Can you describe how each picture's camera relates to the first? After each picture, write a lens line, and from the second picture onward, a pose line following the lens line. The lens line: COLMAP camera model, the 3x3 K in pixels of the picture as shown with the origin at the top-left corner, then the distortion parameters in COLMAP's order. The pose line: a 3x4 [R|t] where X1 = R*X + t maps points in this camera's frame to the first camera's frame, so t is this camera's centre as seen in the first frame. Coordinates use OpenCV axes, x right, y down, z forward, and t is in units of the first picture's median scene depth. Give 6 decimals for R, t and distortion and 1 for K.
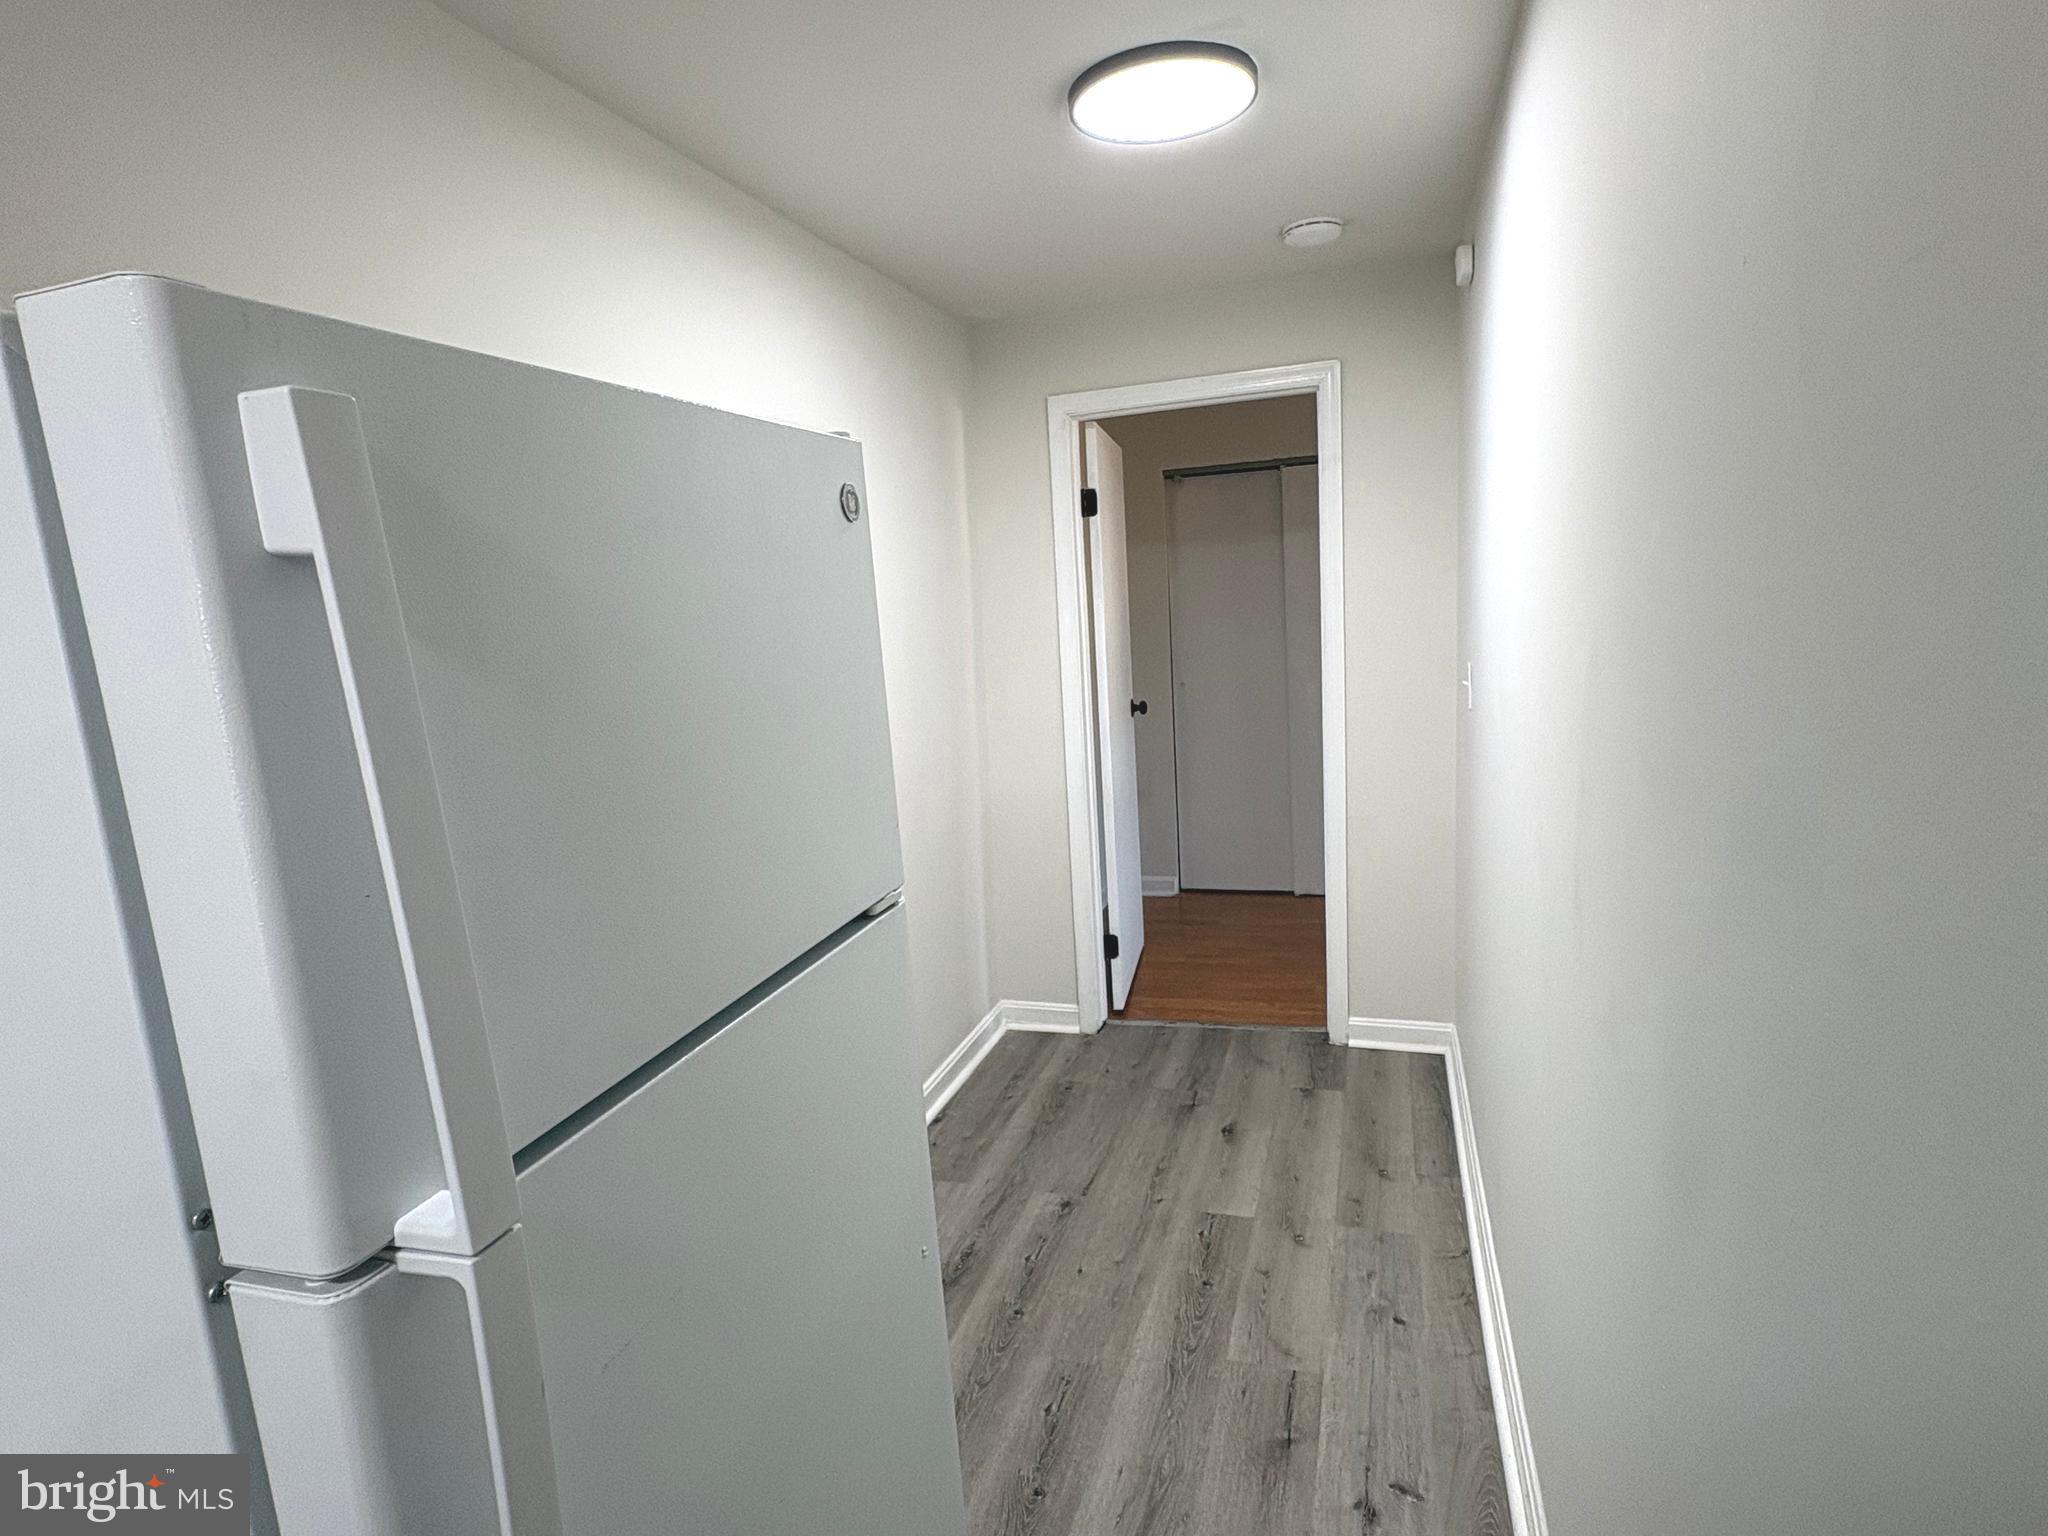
lens RADIAL K [[1091.3, 0, 1025.4], [0, 1091.3, 774.0], [0, 0, 1]] dist [0.002477, -0.002624]
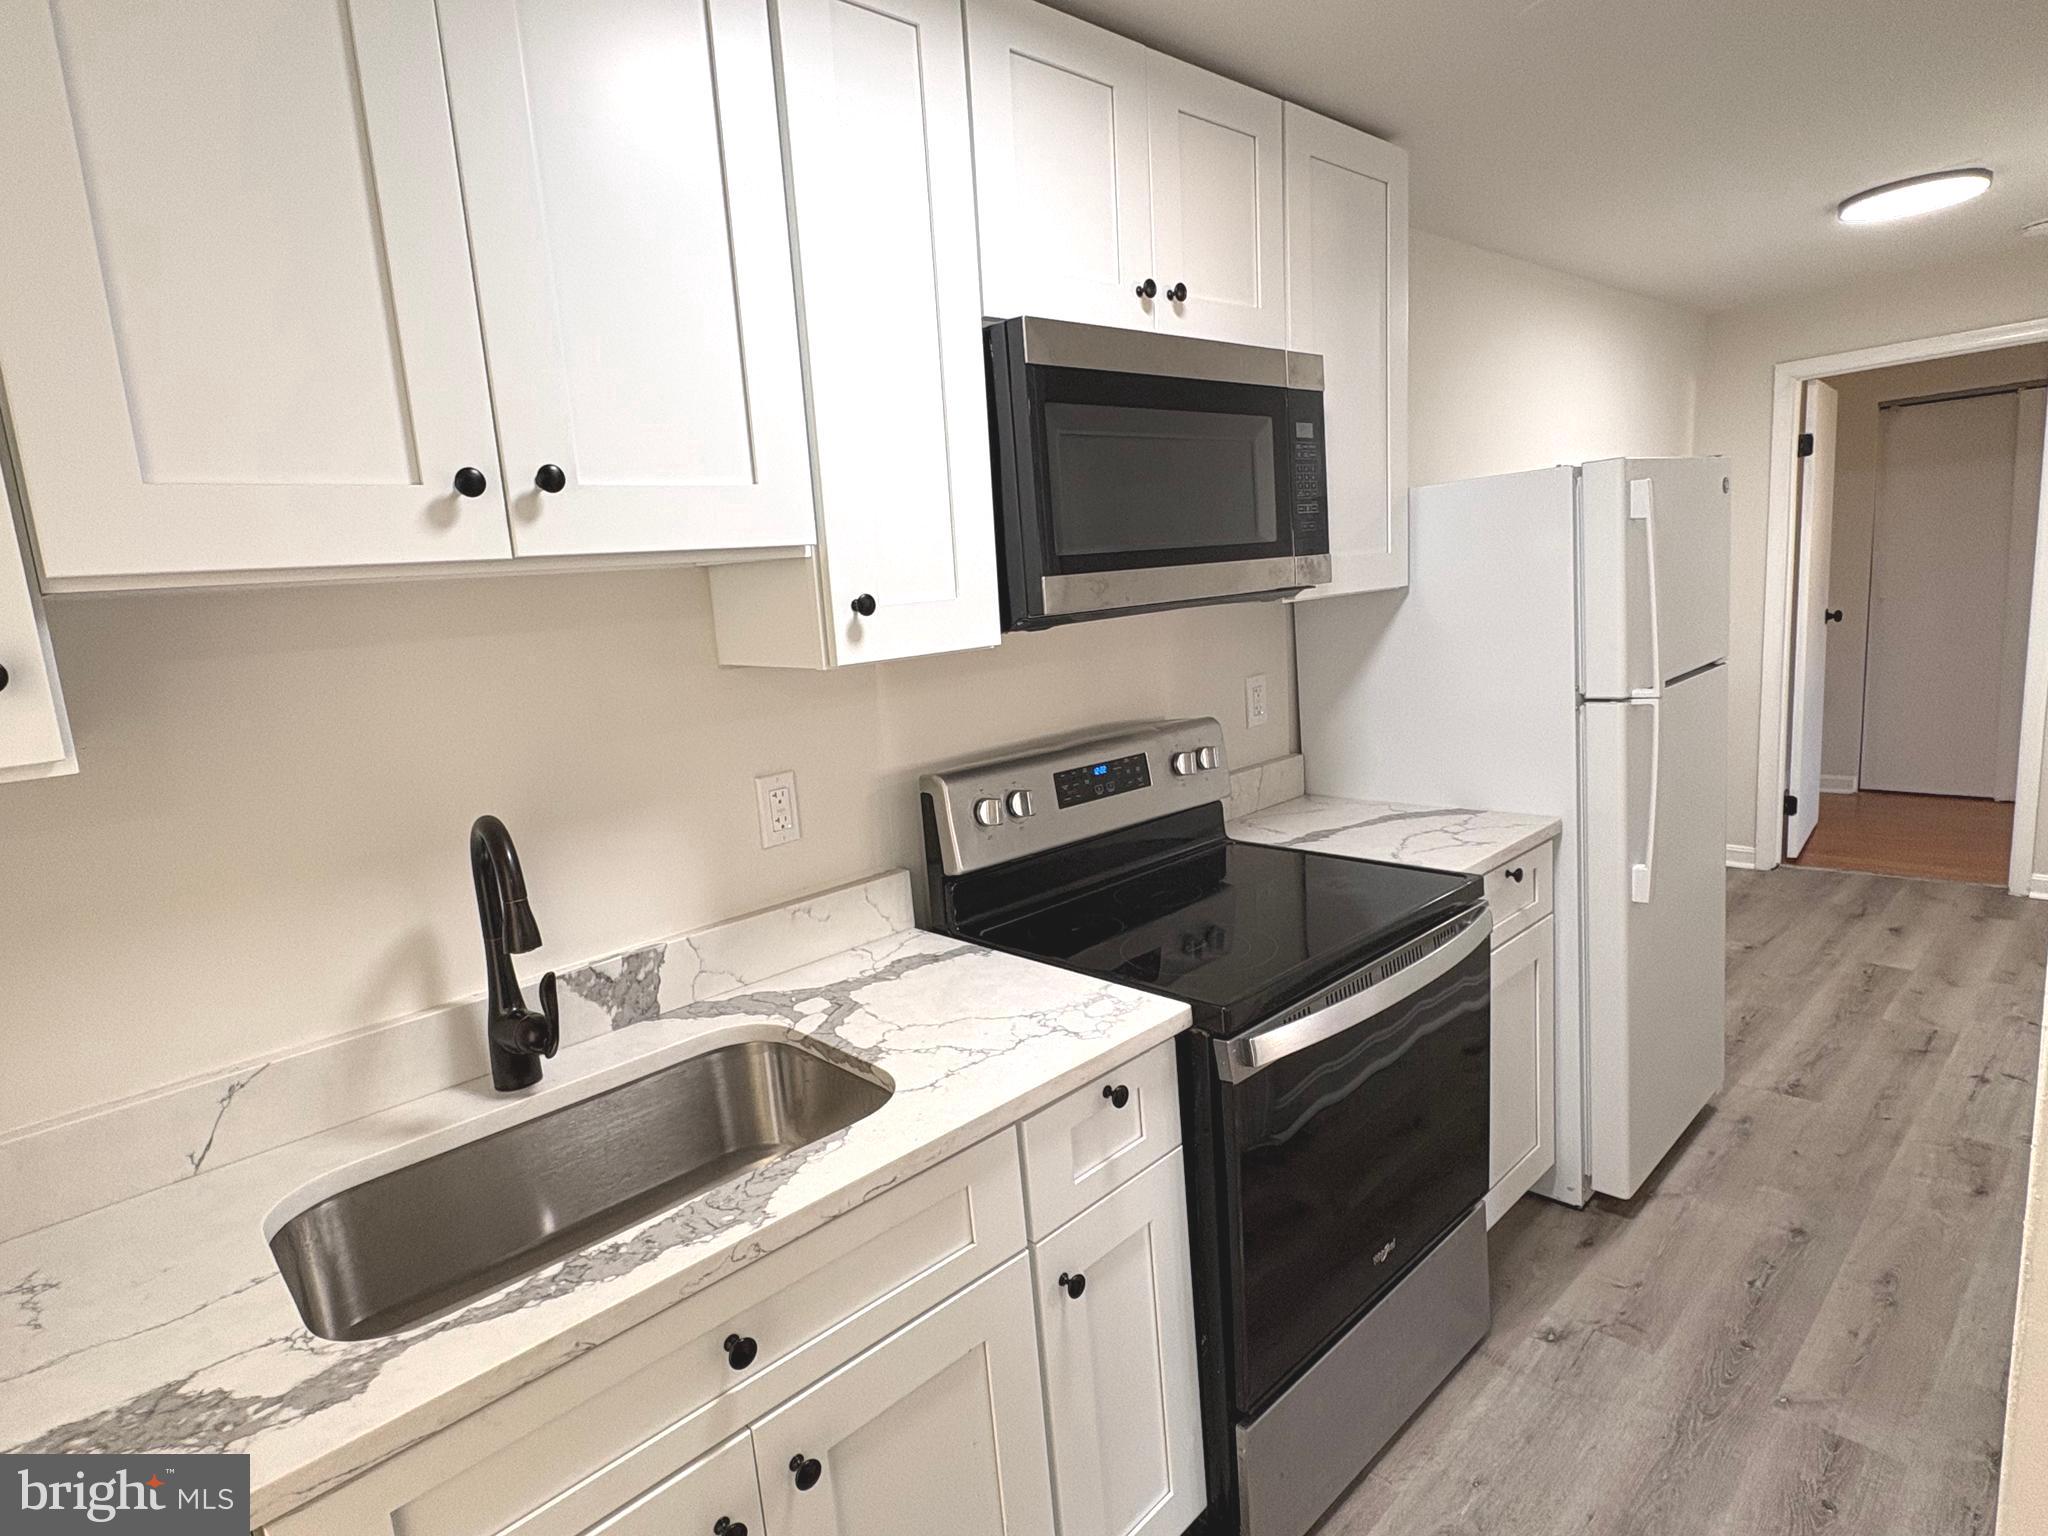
lens RADIAL K [[1091.3, 0, 1016.3], [0, 1091.3, 765.4], [0, 0, 1]] dist [0.002477, -0.002624]
pose [[0.869268, 0.076563, -0.488377, -0.096464], [-0.052472, 0.996643, 0.062847, 0.093693], [0.491549, -0.029005, 0.870367, -0.593308]]
